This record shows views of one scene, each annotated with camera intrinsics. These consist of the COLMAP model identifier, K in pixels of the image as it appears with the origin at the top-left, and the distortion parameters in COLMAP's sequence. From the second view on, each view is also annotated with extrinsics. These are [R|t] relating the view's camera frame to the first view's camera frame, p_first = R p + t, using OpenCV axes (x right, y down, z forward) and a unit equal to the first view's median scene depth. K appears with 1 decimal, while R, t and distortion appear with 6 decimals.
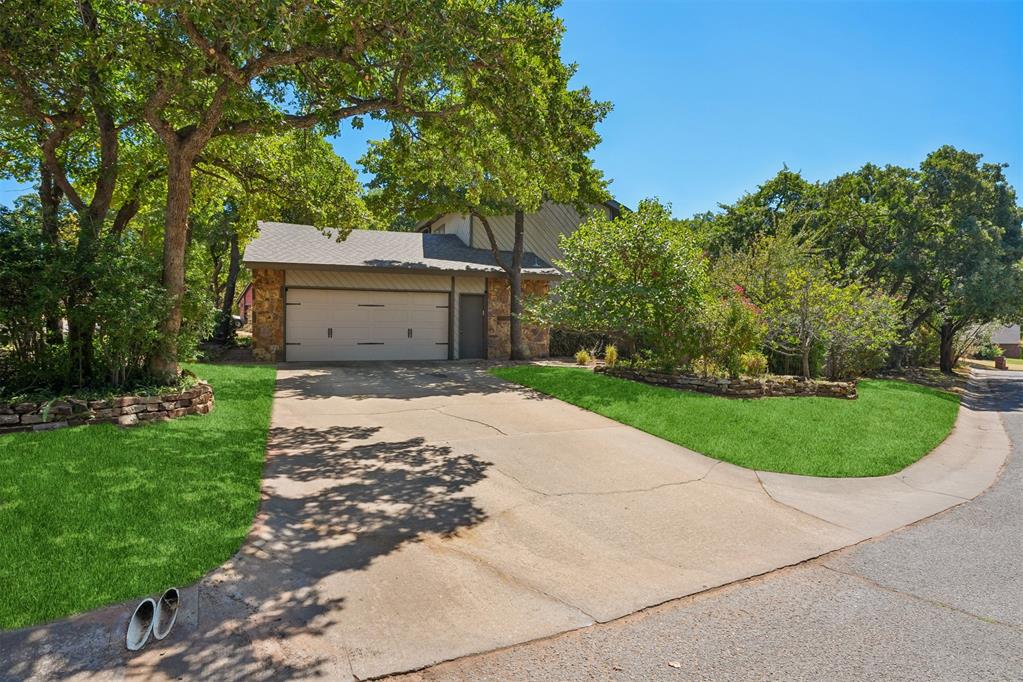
lens RADIAL K [[570.2, 0, 509.0], [0, 570.2, 340.8], [0, 0, 1]] dist [0.001435, 0.000243]
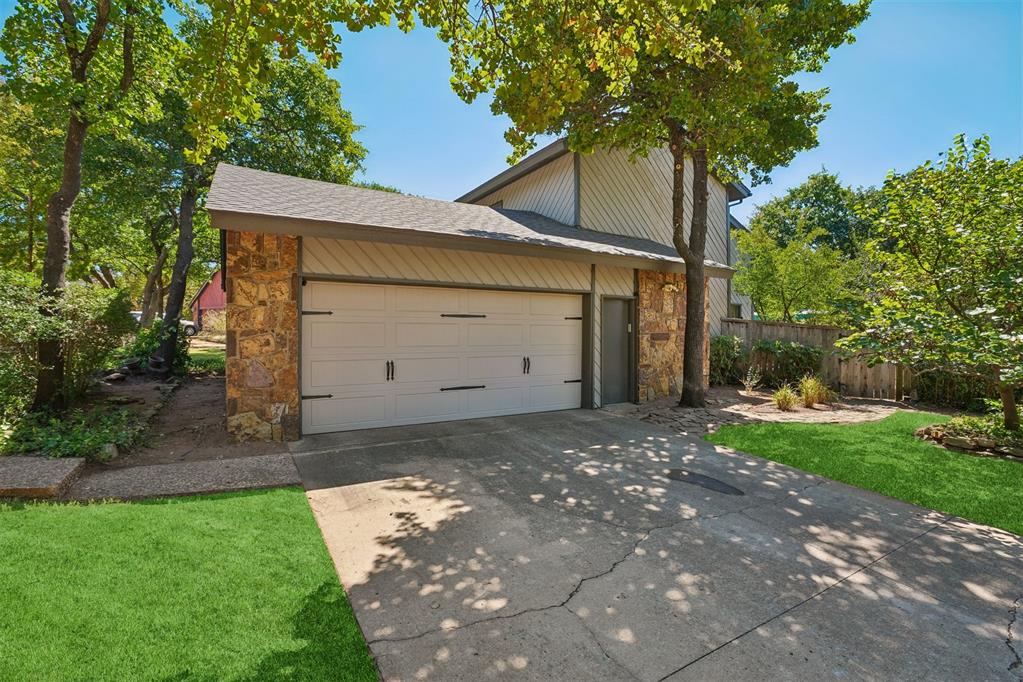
lens RADIAL K [[474.3, 0, 515.6], [0, 474.3, 339.7], [0, 0, 1]] dist [-0.020162, 0.000983]
pose [[0.986901, -0.003936, 0.161276, -0.259703], [0.003680, 0.999991, 0.001887, -0.039563], [-0.161282, -0.001269, 0.986907, 0.545119]]
